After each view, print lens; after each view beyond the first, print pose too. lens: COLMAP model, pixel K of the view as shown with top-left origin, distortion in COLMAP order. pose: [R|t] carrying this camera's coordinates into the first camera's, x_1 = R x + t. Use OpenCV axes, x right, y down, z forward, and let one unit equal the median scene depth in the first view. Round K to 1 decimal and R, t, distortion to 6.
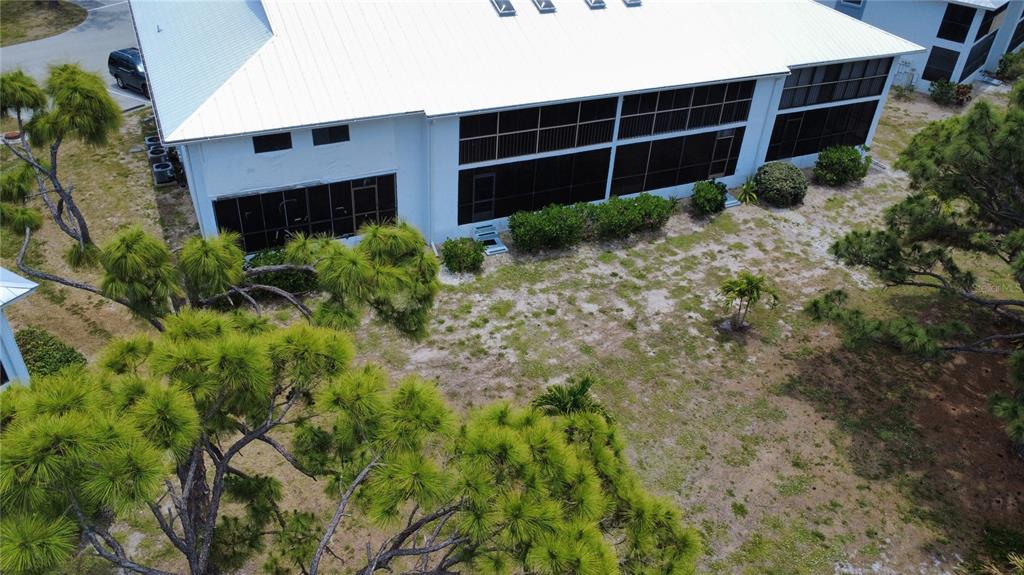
lens RADIAL K [[774.4, 0, 512.2], [0, 774.4, 291.0], [0, 0, 1]] dist [0.007724, -0.008225]
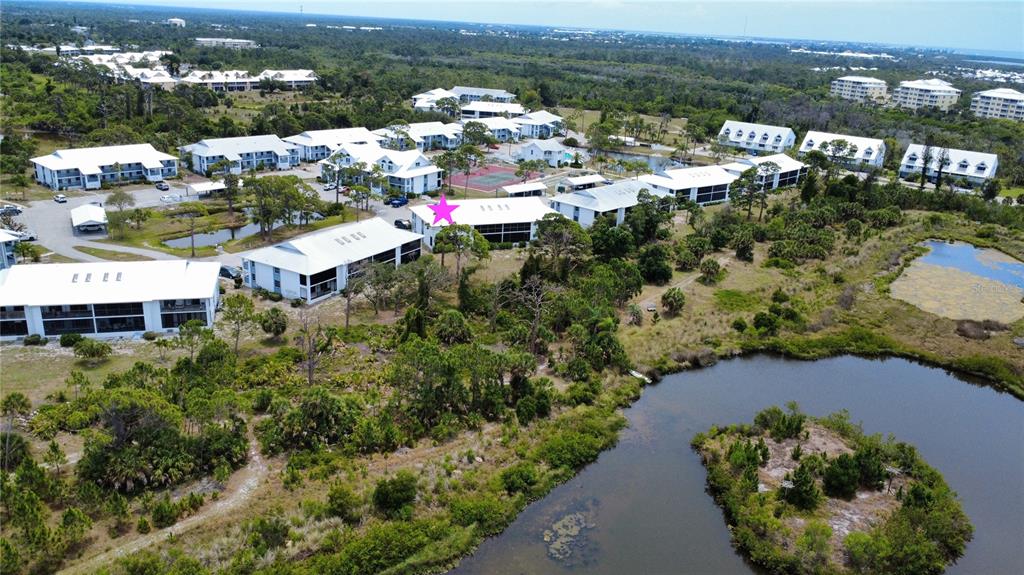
lens RADIAL K [[774.4, 0, 512.2], [0, 774.4, 291.0], [0, 0, 1]] dist [0.007724, -0.008225]
pose [[0.999337, 0.008640, -0.035363, 0.440925], [-0.017813, 0.963242, -0.268043, 1.861090], [0.031747, 0.268495, 0.962758, -4.625620]]
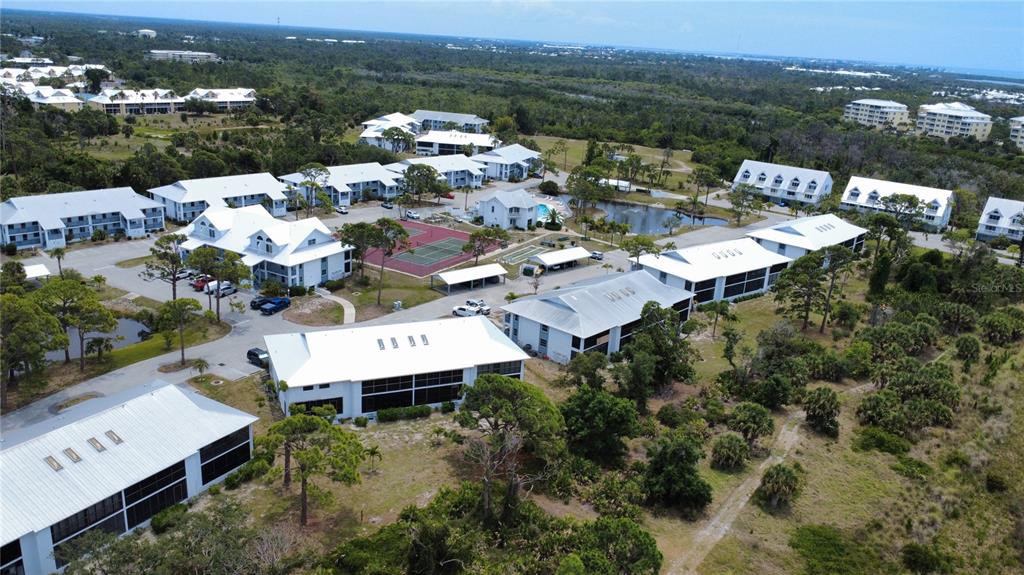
lens RADIAL K [[774.4, 0, 512.2], [0, 774.4, 291.0], [0, 0, 1]] dist [0.007724, -0.008225]
pose [[0.999681, 0.012807, -0.021760, 0.671704], [-0.018475, 0.958443, -0.284684, 0.362435], [0.017210, 0.284995, 0.958374, -2.420221]]
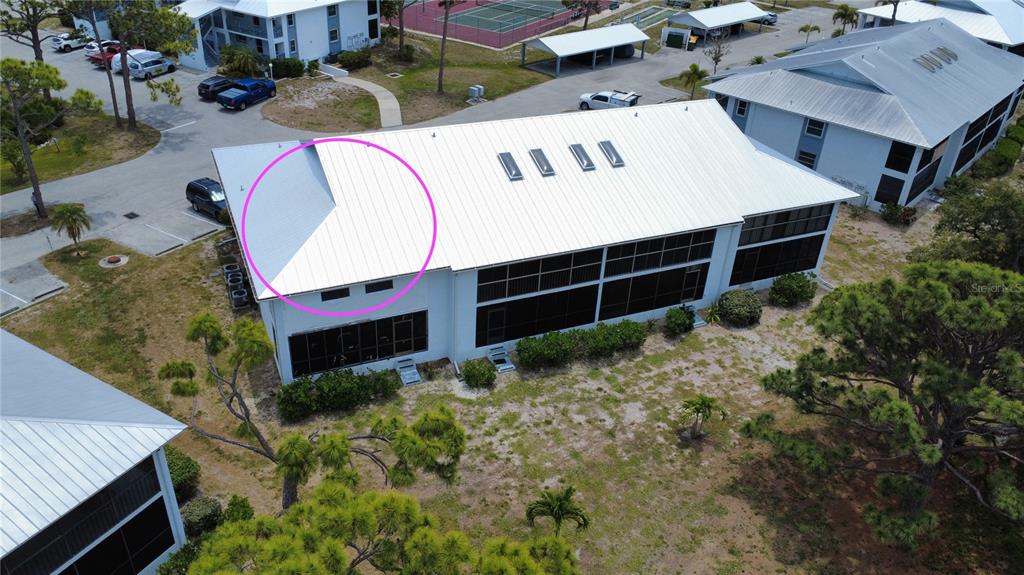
lens RADIAL K [[774.4, 0, 512.2], [0, 774.4, 291.0], [0, 0, 1]] dist [0.007724, -0.008225]
pose [[0.999793, 0.006932, -0.019129, 0.013607], [-0.008045, 0.998242, -0.058724, -0.110767], [0.018688, 0.058866, 0.998091, -0.277867]]
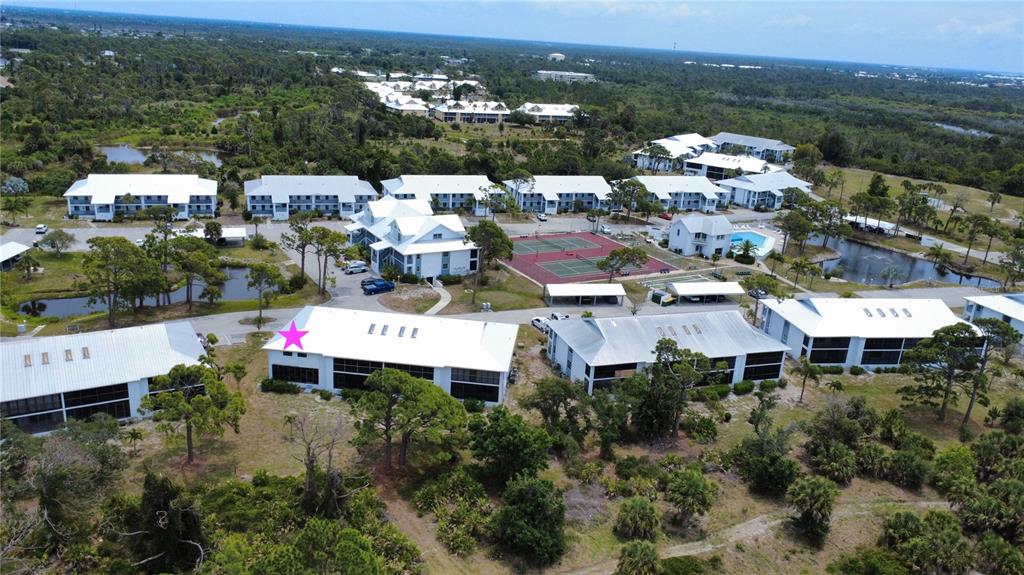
lens RADIAL K [[774.4, 0, 512.2], [0, 774.4, 291.0], [0, 0, 1]] dist [0.007724, -0.008225]
pose [[0.863618, 0.159226, -0.478343, 2.361347], [-0.301082, 0.923924, -0.236038, 0.096688], [0.404369, 0.347867, 0.845857, -1.875546]]
